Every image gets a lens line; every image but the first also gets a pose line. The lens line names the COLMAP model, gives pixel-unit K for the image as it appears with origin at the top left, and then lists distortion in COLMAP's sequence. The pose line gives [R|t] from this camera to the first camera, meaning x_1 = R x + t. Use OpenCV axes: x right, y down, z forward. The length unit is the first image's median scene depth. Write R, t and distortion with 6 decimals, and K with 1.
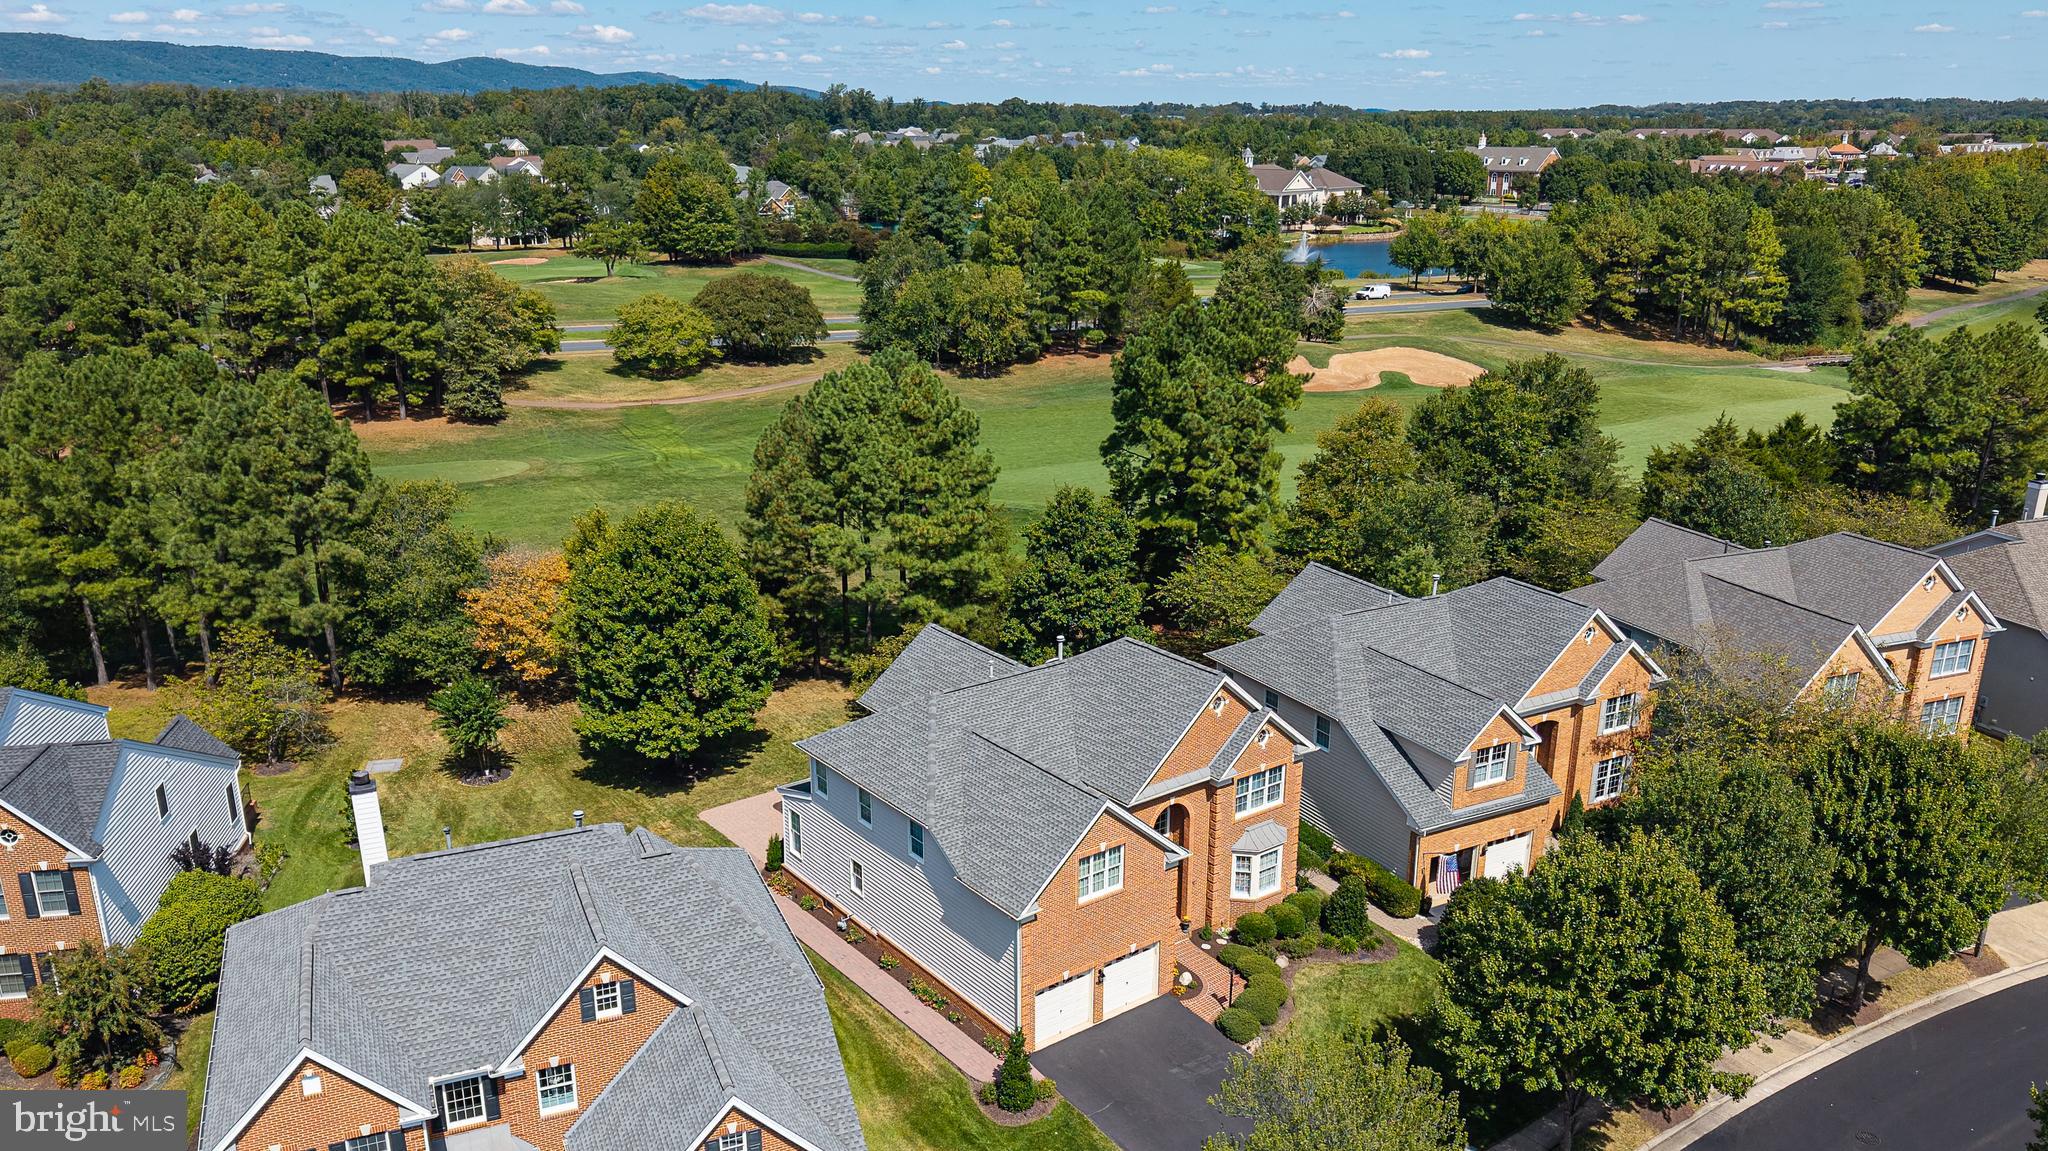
lens RADIAL K [[1496.5, 0, 1024.0], [0, 1496.5, 575.5], [0, 0, 1]] dist [0.060578, -0.098638]
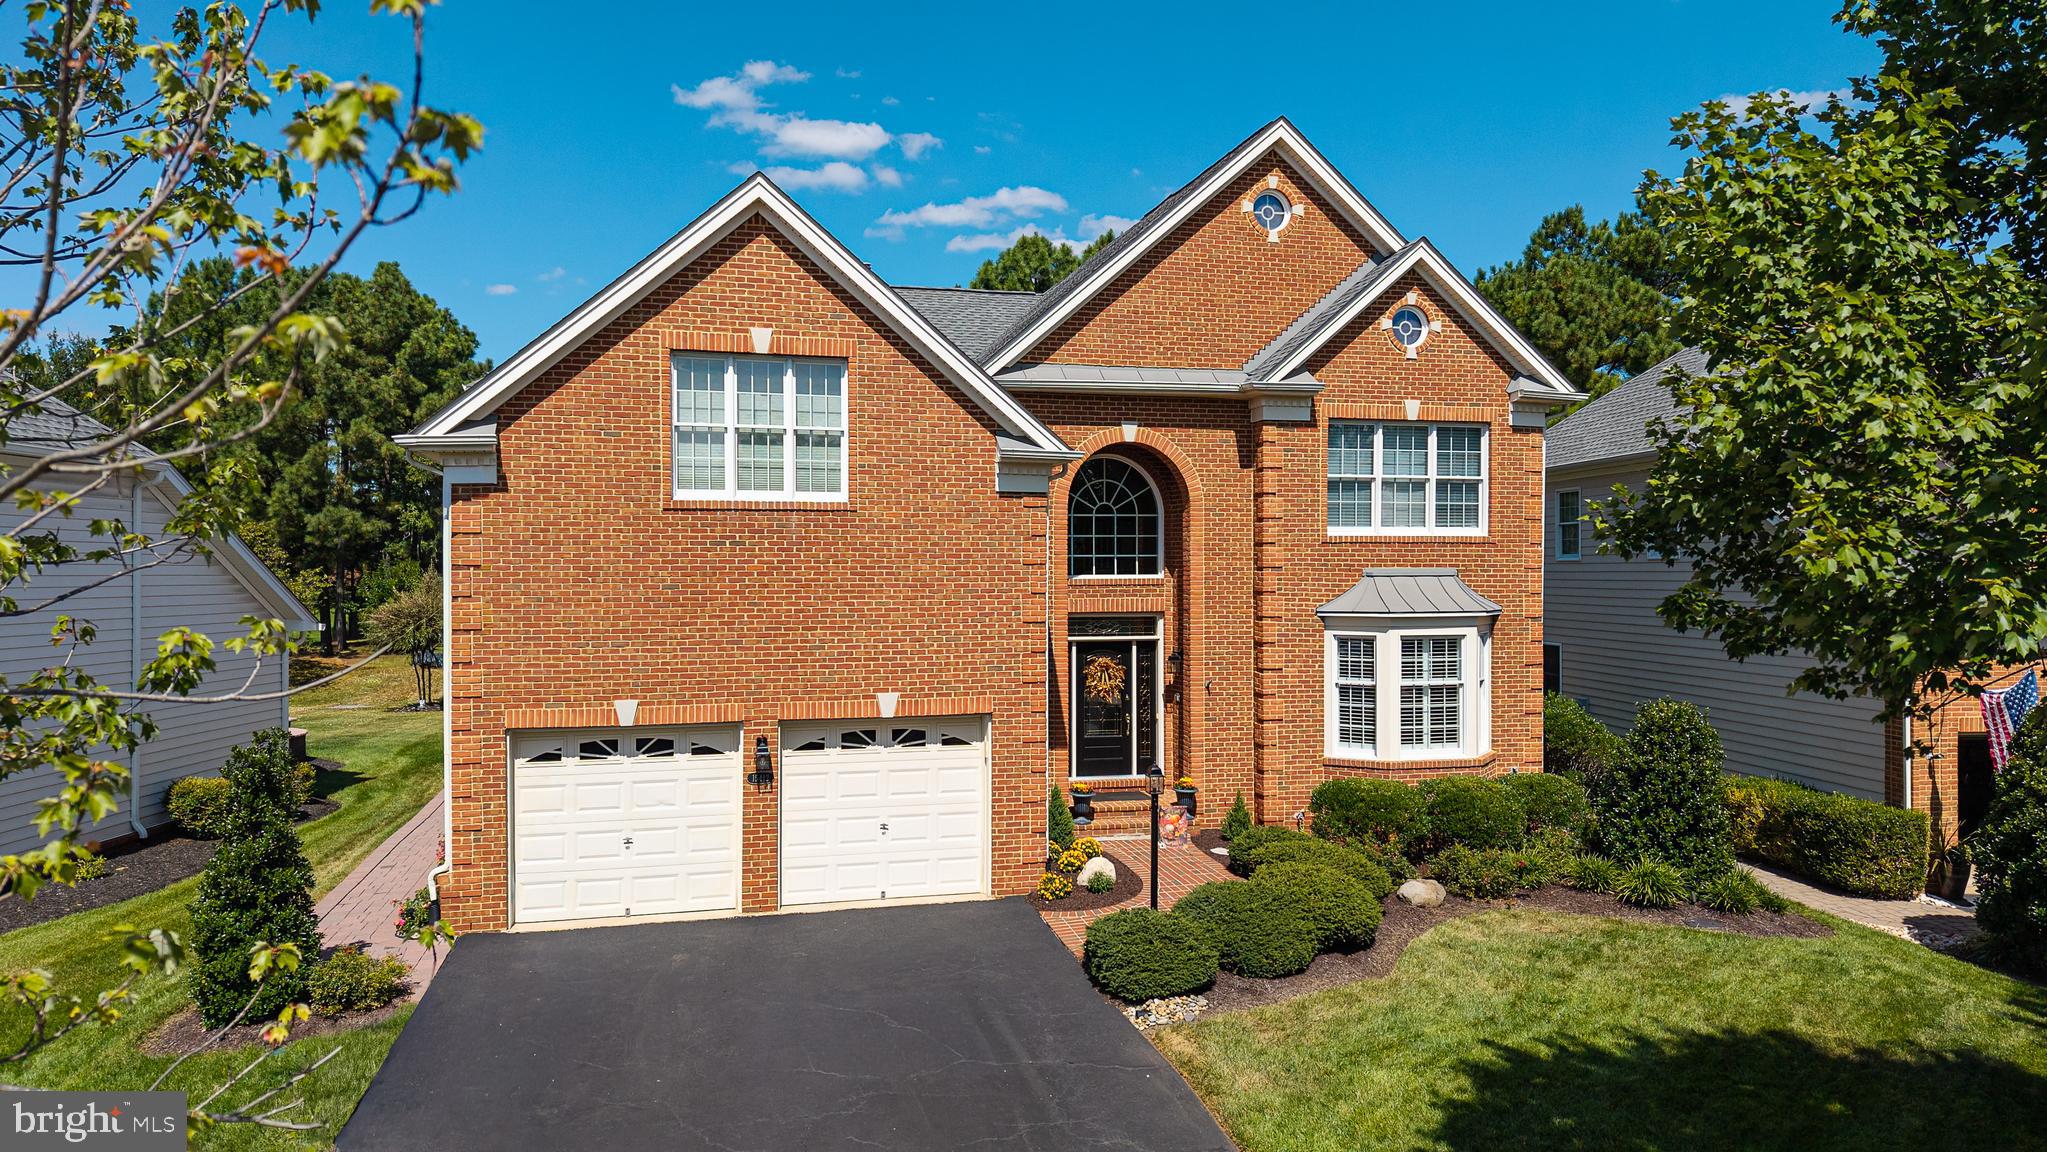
lens RADIAL K [[1380.4, 0, 1023.5], [0, 1380.4, 576.0], [0, 0, 1]] dist [0.032527, -0.065439]
pose [[0.928751, 0.005145, -0.370669, 0.135788], [-0.107173, 0.960932, -0.255193, 0.185146], [0.354874, 0.276737, 0.893018, 0.451407]]
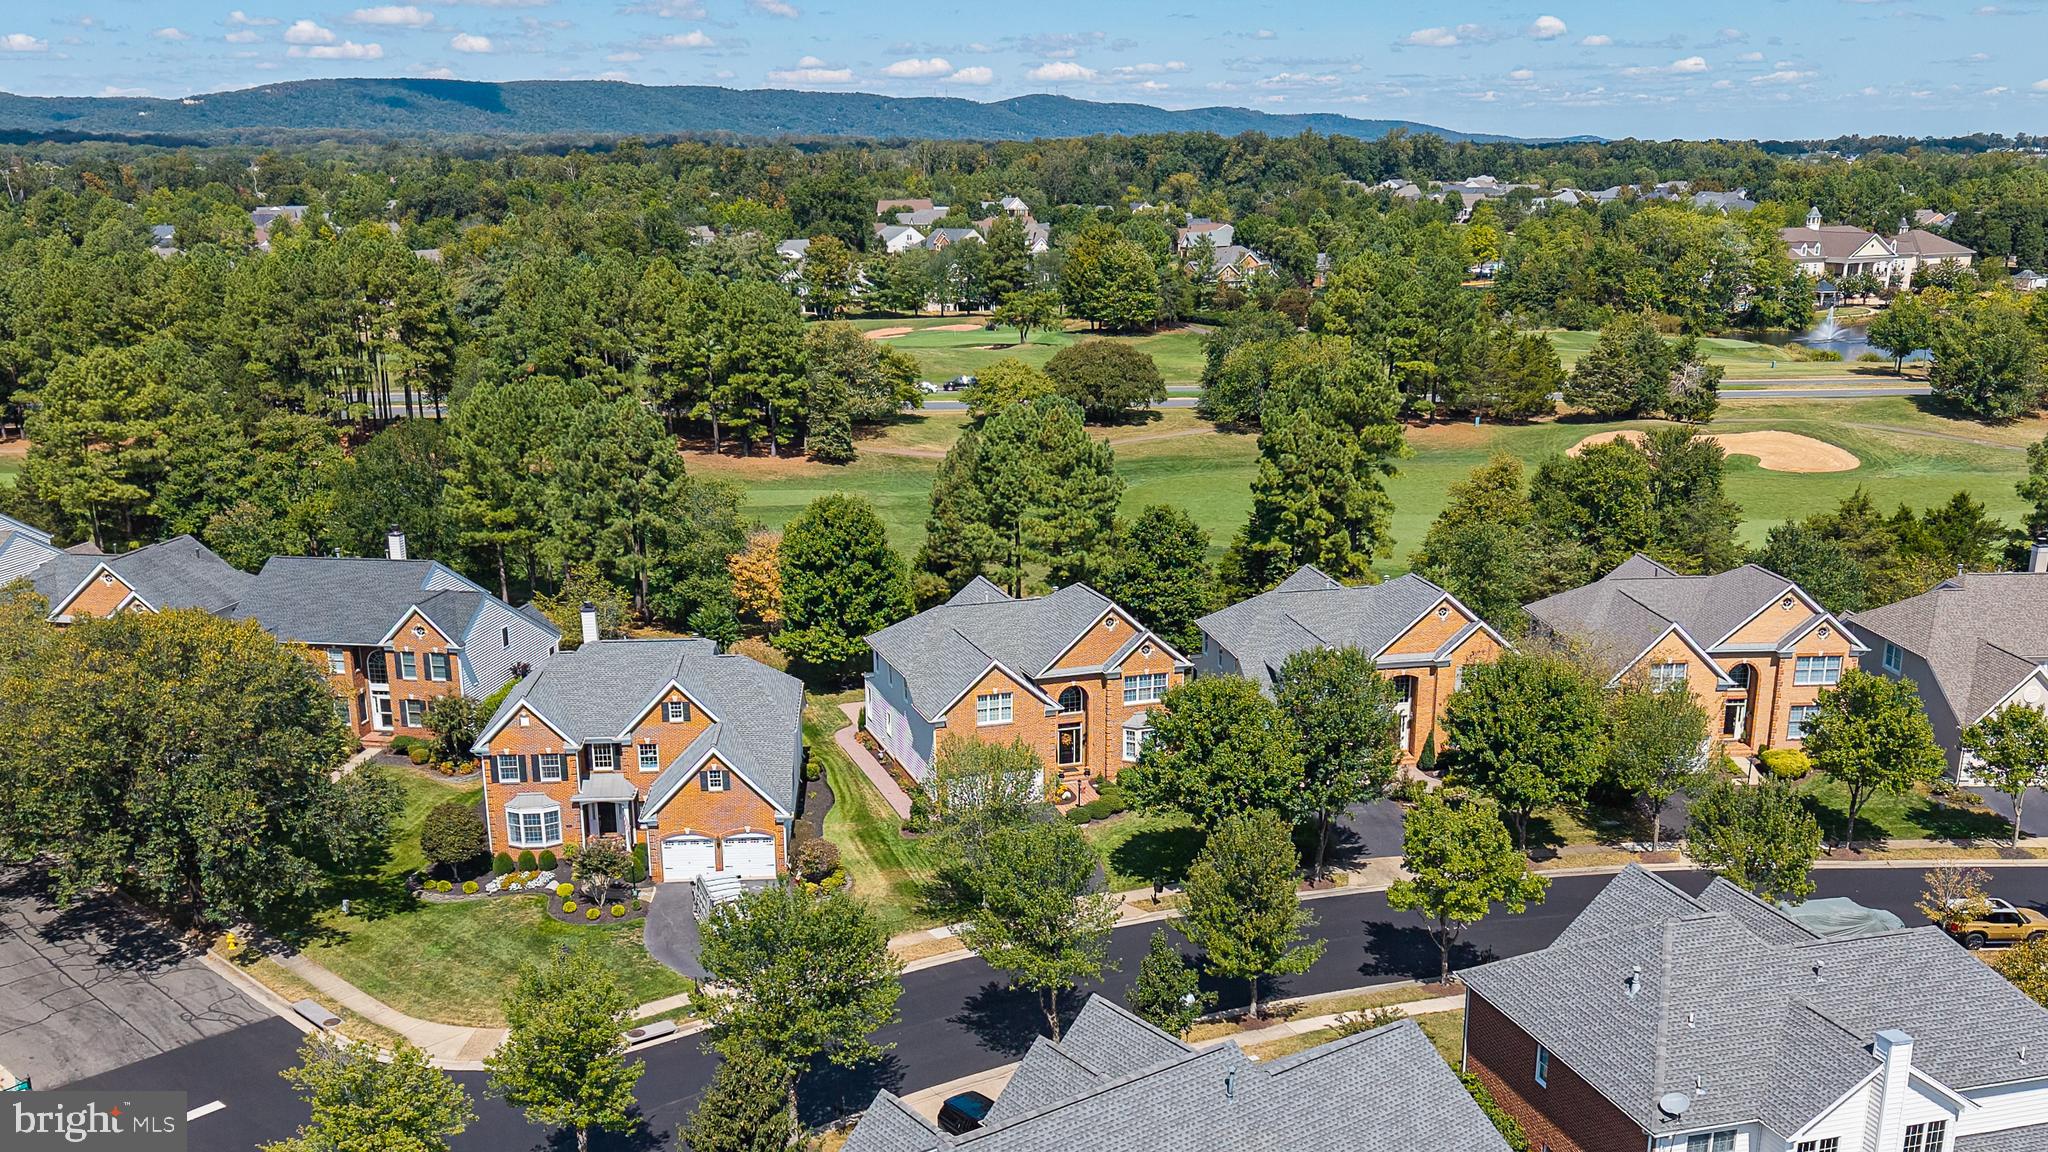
lens RADIAL K [[1735.5, 0, 988.6], [0, 1735.5, 682.9], [0, 0, 1]] dist [0.103041, -0.221159]
pose [[0.943573, 0.082821, -0.320641, 0.383452], [-0.085579, 0.996316, 0.005507, 0.097977], [0.319915, 0.022244, 0.947185, -0.454864]]
